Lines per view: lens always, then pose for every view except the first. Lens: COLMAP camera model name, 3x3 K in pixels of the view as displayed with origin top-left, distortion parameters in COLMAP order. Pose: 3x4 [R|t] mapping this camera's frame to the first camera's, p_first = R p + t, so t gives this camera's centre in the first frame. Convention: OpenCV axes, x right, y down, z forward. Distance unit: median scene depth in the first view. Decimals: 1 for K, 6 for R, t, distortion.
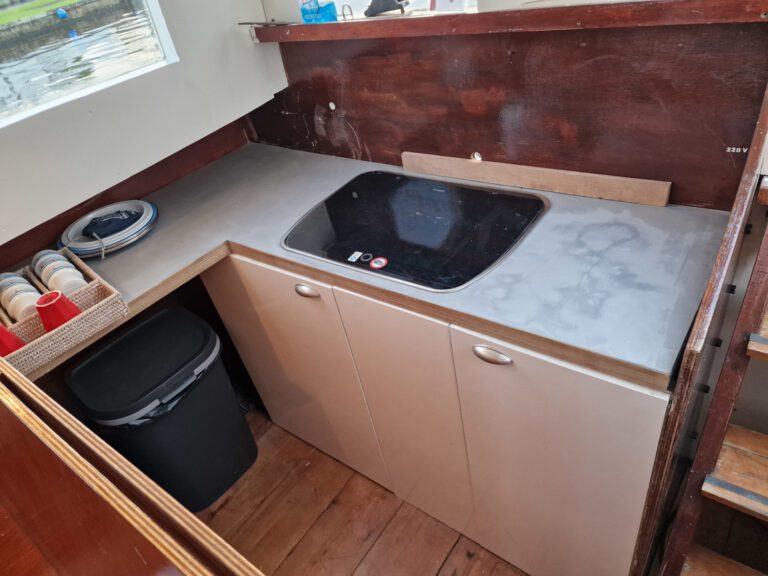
lens RADIAL K [[509.7, 0, 384.8], [0, 509.7, 285.7], [0, 0, 1]] dist [0.078354, -0.068804]
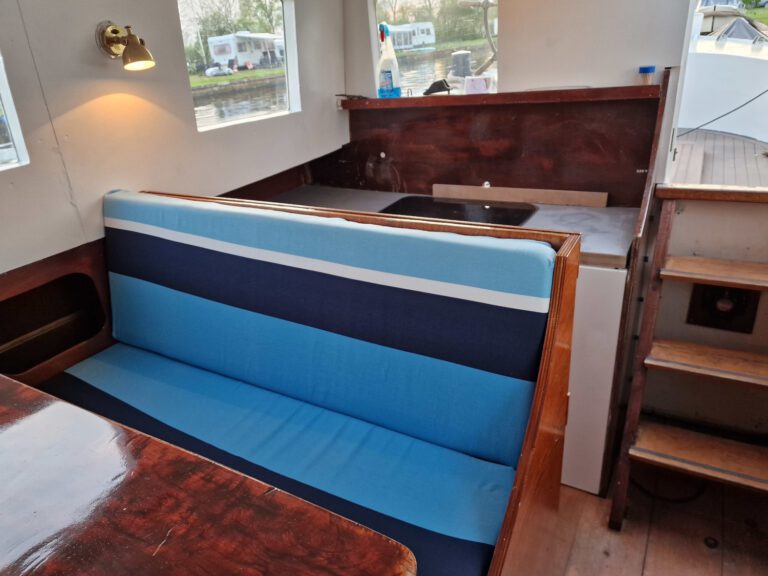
lens RADIAL K [[509.7, 0, 386.2], [0, 509.7, 288.3], [0, 0, 1]] dist [0.078354, -0.068804]
pose [[0.986614, 0.042961, 0.157310, -0.366214], [-0.005291, 0.972598, -0.232432, 0.434050], [-0.162985, 0.228489, 0.959807, -0.387612]]
